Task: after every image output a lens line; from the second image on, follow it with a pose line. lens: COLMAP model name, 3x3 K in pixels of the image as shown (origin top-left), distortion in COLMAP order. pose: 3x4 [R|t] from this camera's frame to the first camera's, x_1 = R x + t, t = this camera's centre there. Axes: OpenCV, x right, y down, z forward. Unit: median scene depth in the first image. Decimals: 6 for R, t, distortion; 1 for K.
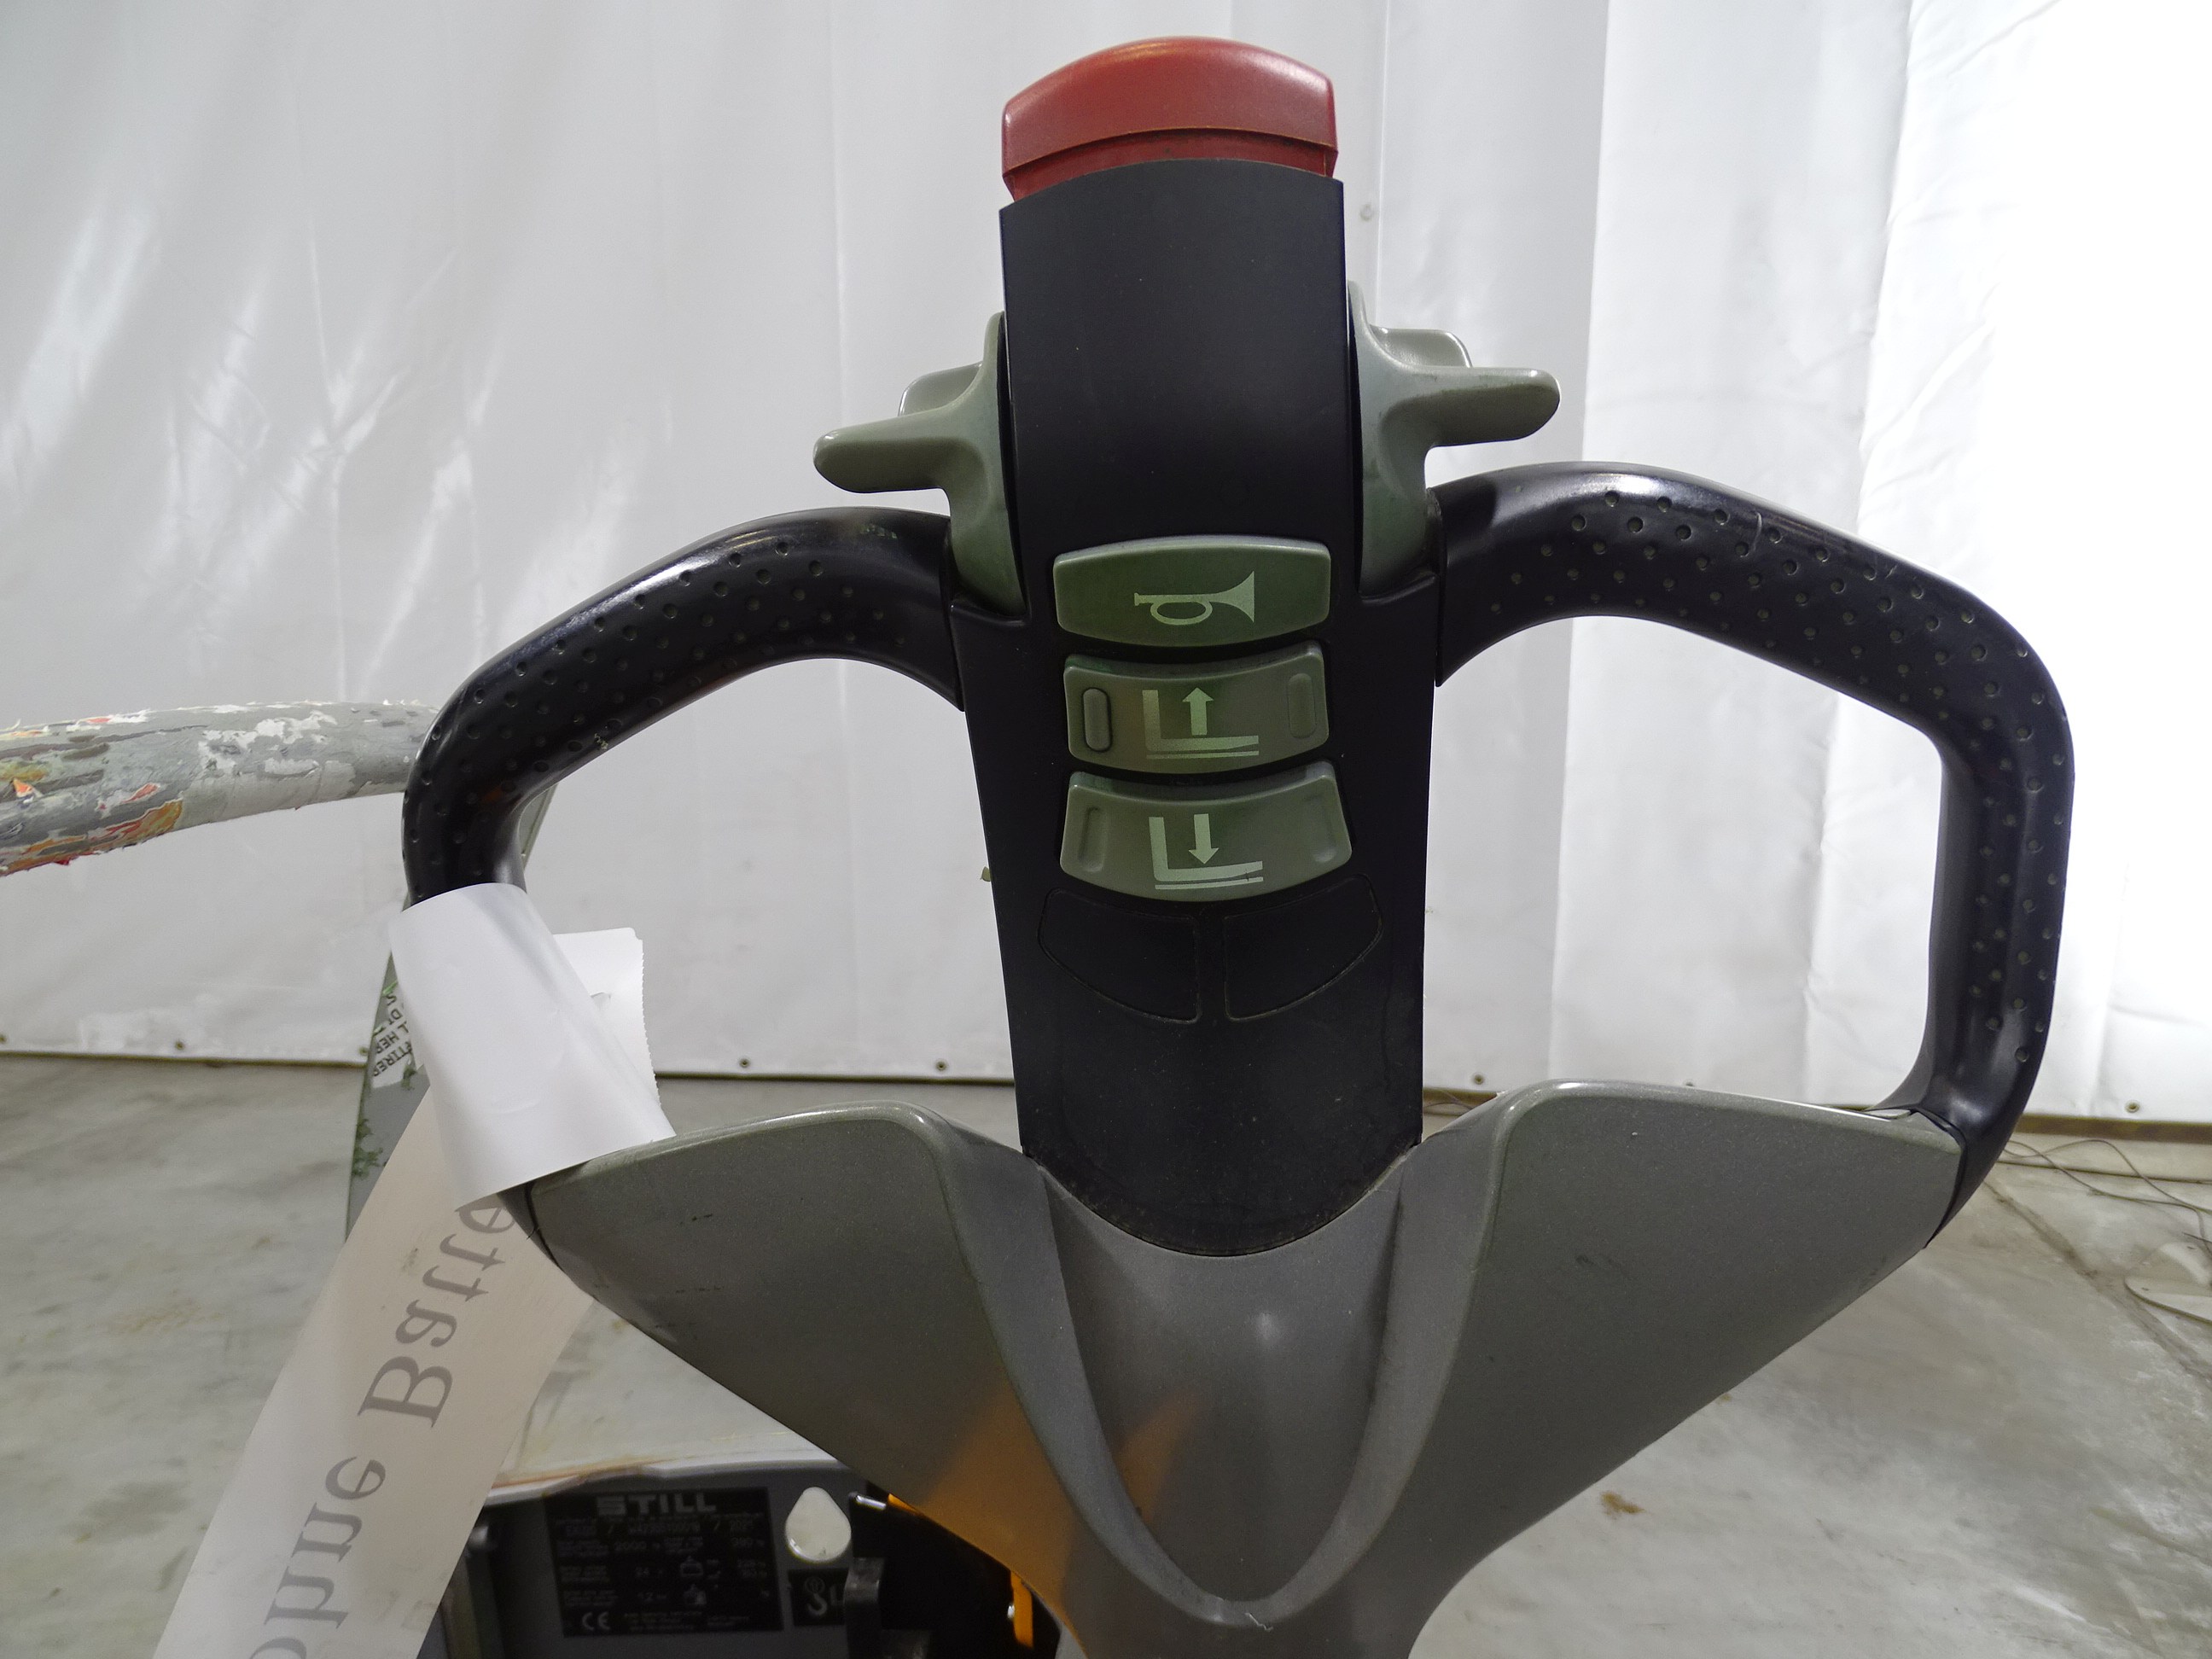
lens RADIAL K [[1629.8, 0, 1106.0], [0, 1629.8, 829.5], [0, 0, 1]] dist [0.001464, 0.003474]
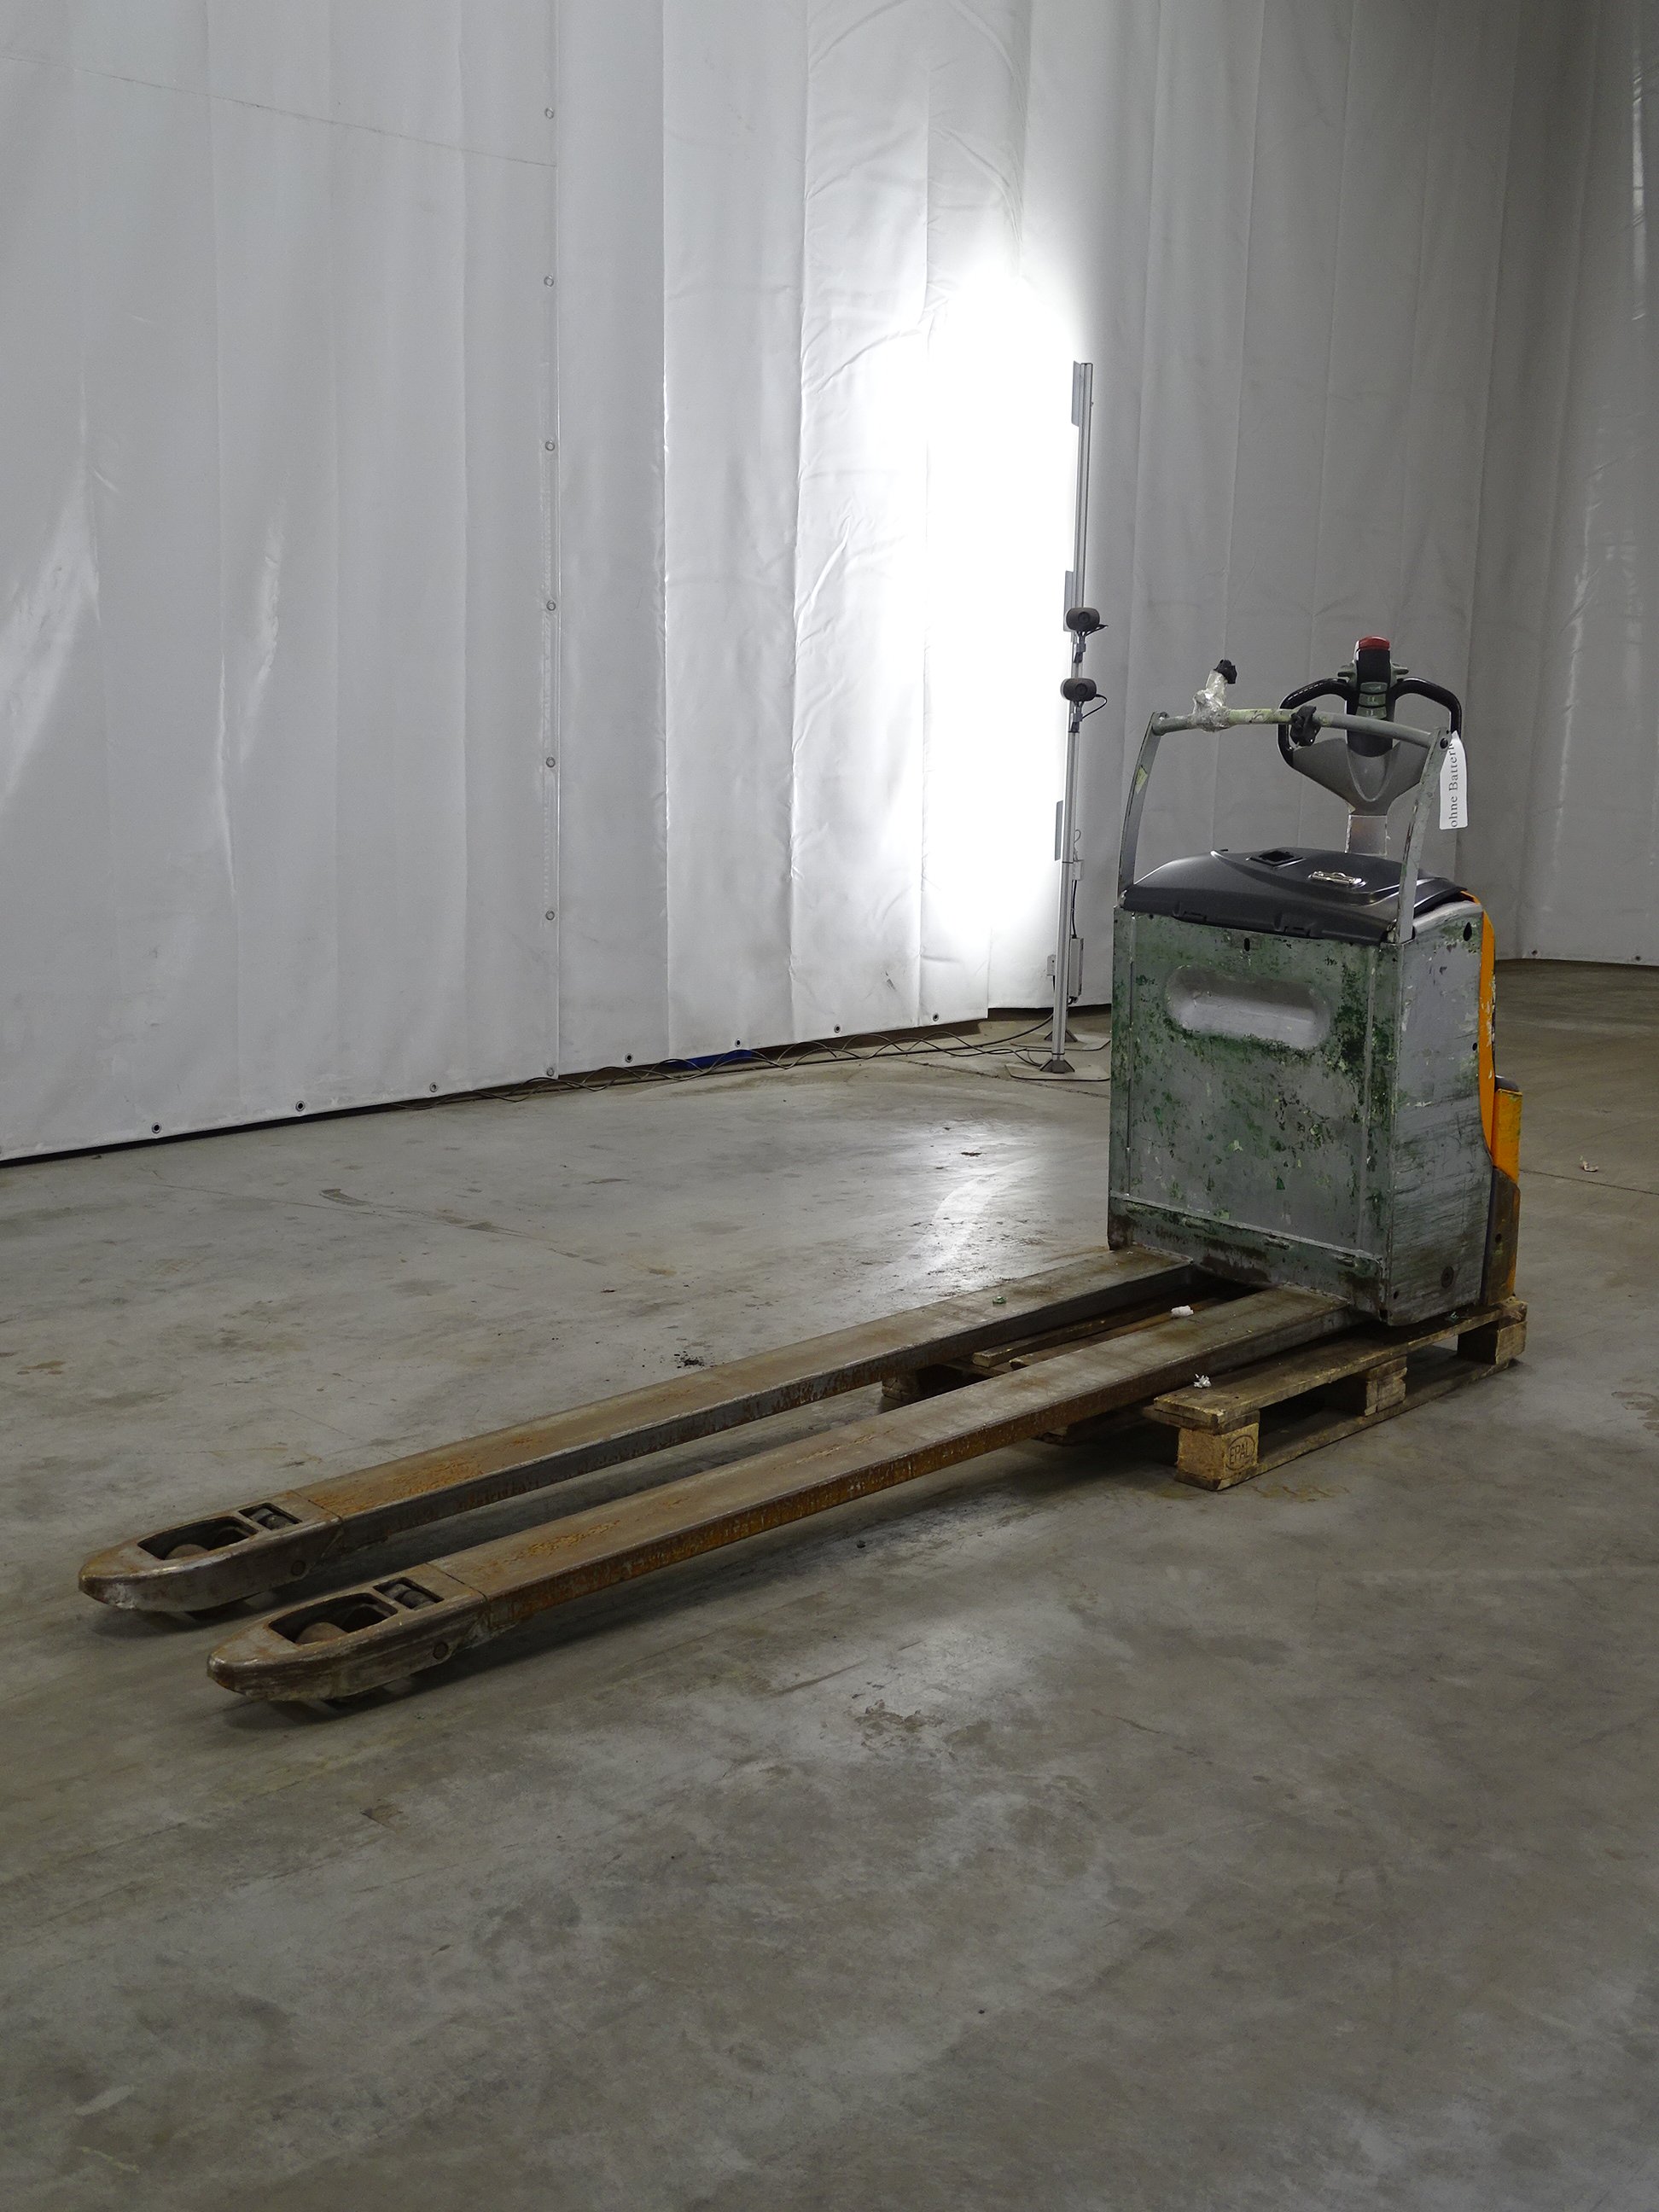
lens RADIAL K [[2872.3, 0, 829.5], [0, 2872.3, 1106.0], [0, 0, 1]] dist [0.079682, -0.013572]
pose [[0.620830, -0.121576, 0.774460, -1.804618], [0.135003, 0.989723, 0.047146, 0.115142], [-0.772233, 0.075285, 0.630863, -0.785487]]
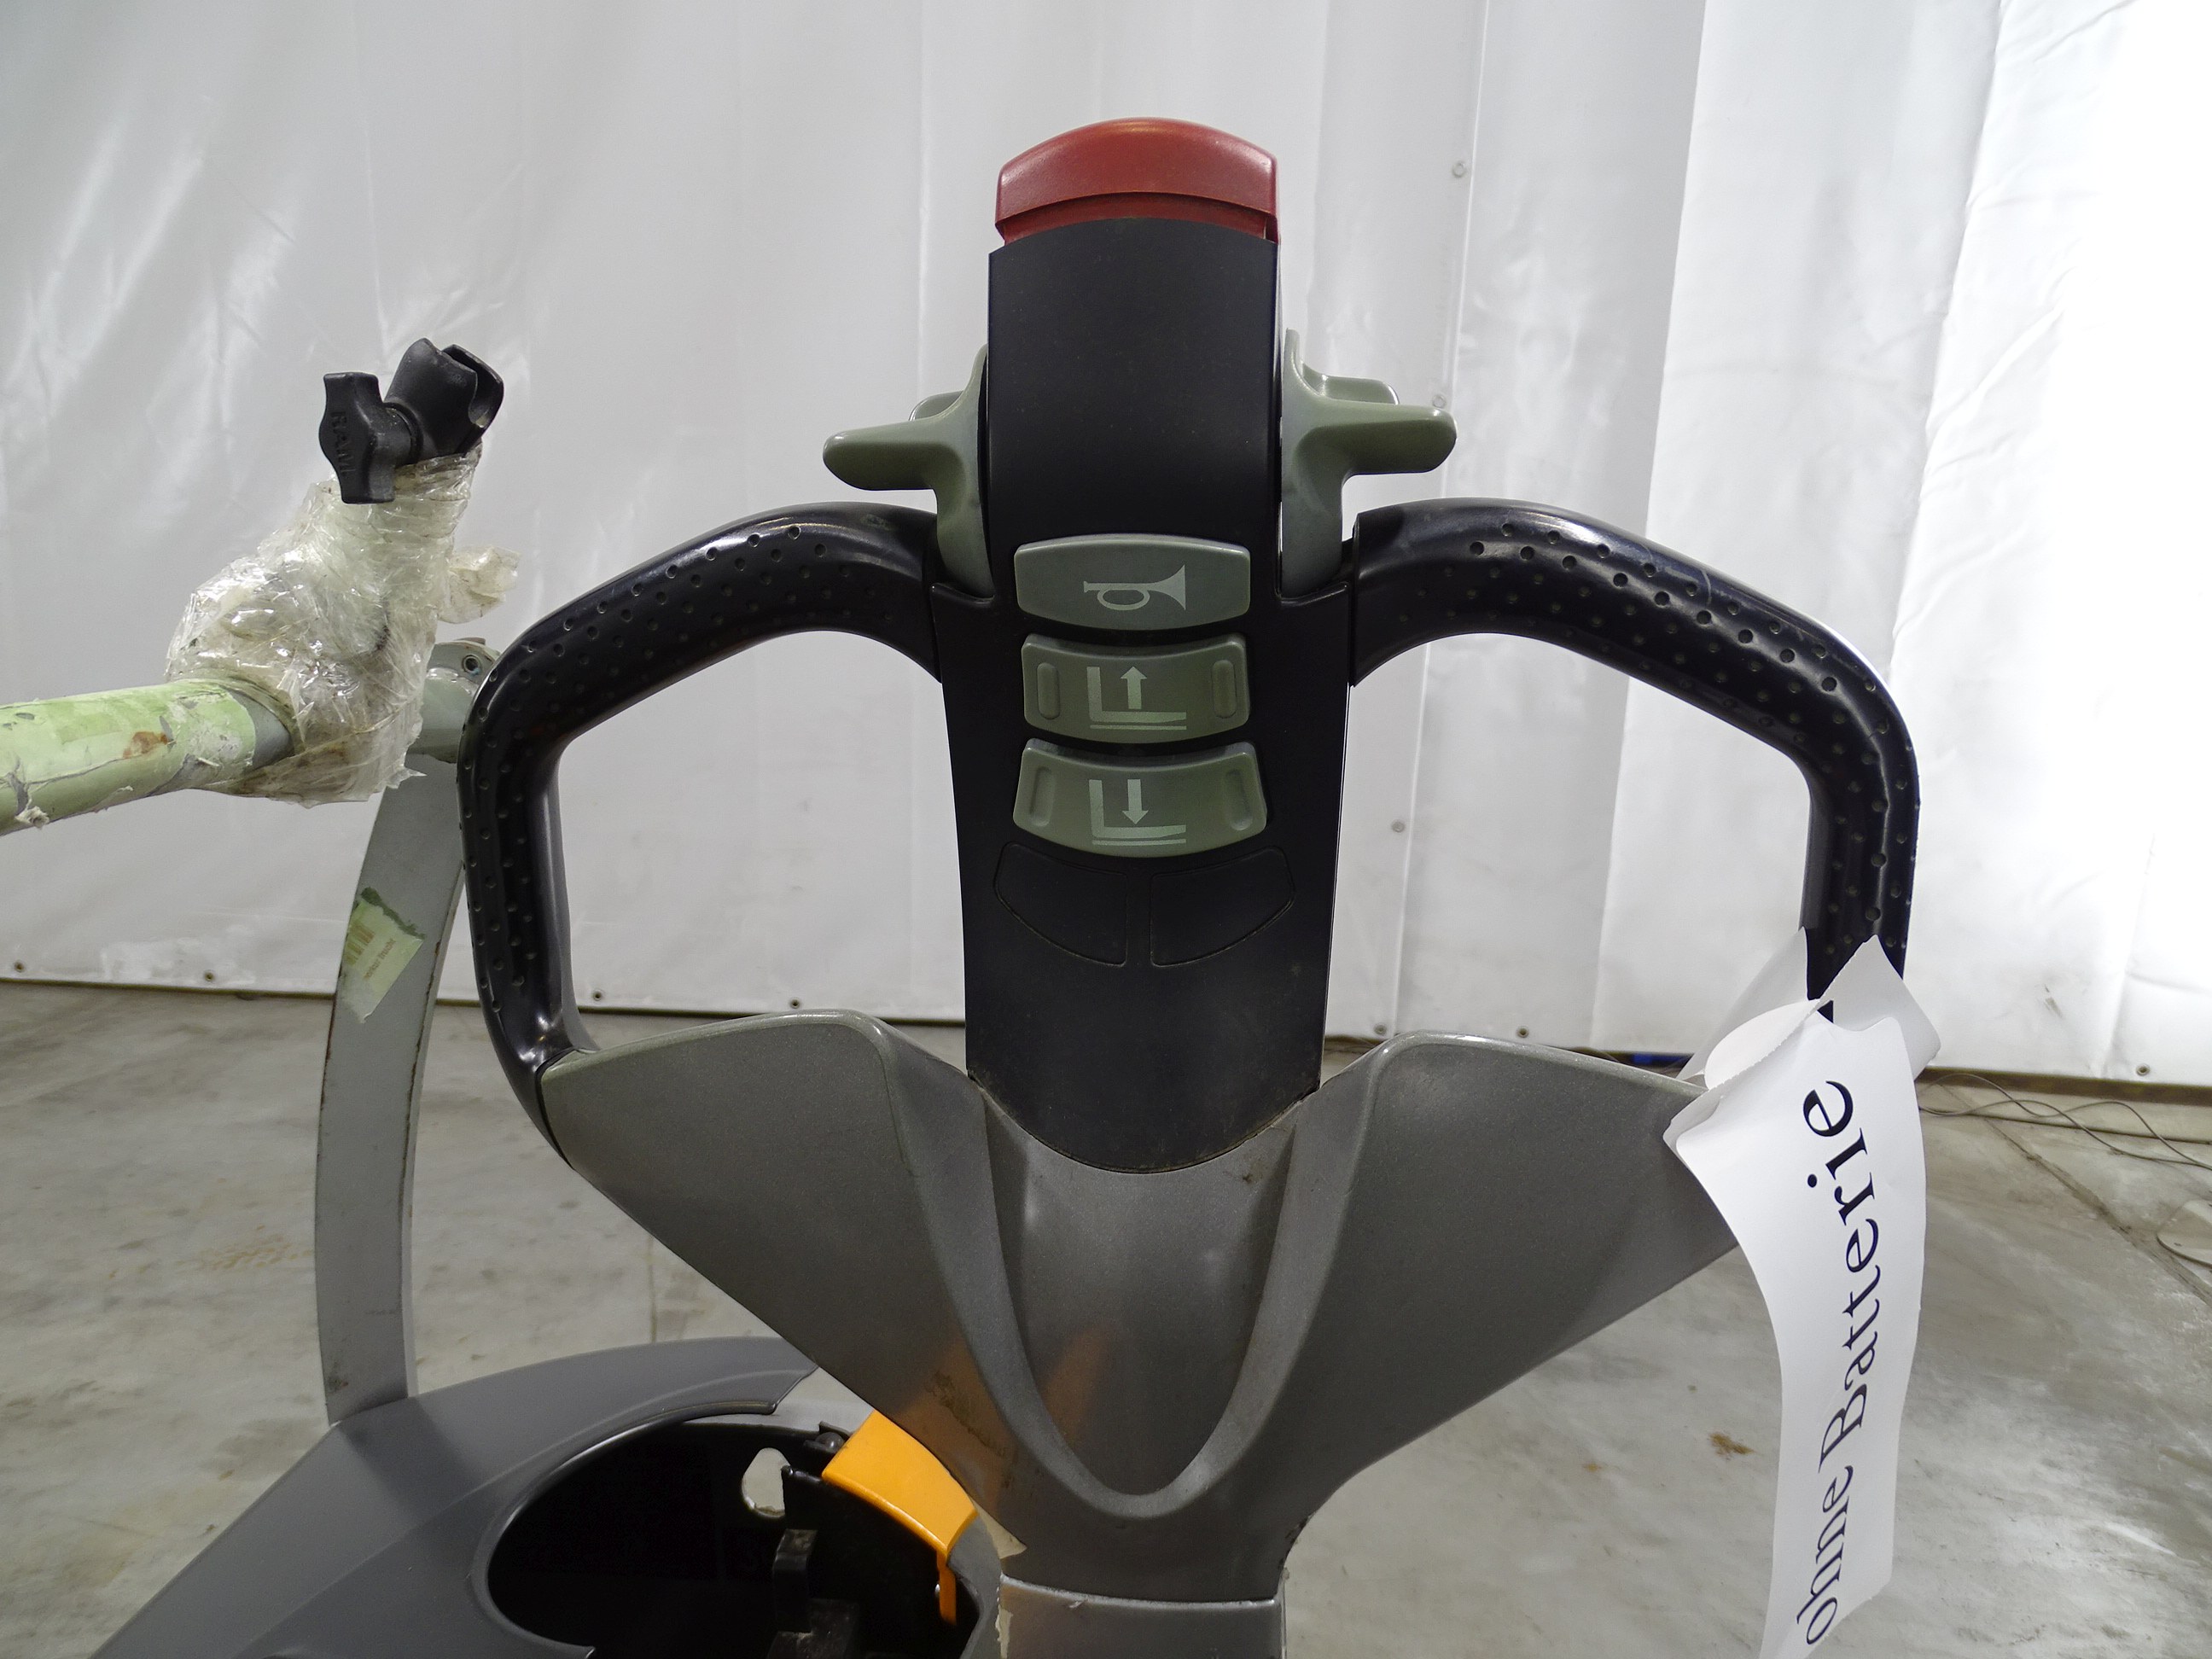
lens RADIAL K [[1638.4, 0, 1106.0], [0, 1638.4, 829.5], [0, 0, 1]] dist [0.007468, 0.001252]
pose [[0.998101, 0.023615, 0.056897, -0.107716], [-0.025646, 0.999050, 0.035232, -0.004601], [-0.056011, -0.036625, 0.997758, -0.008677]]
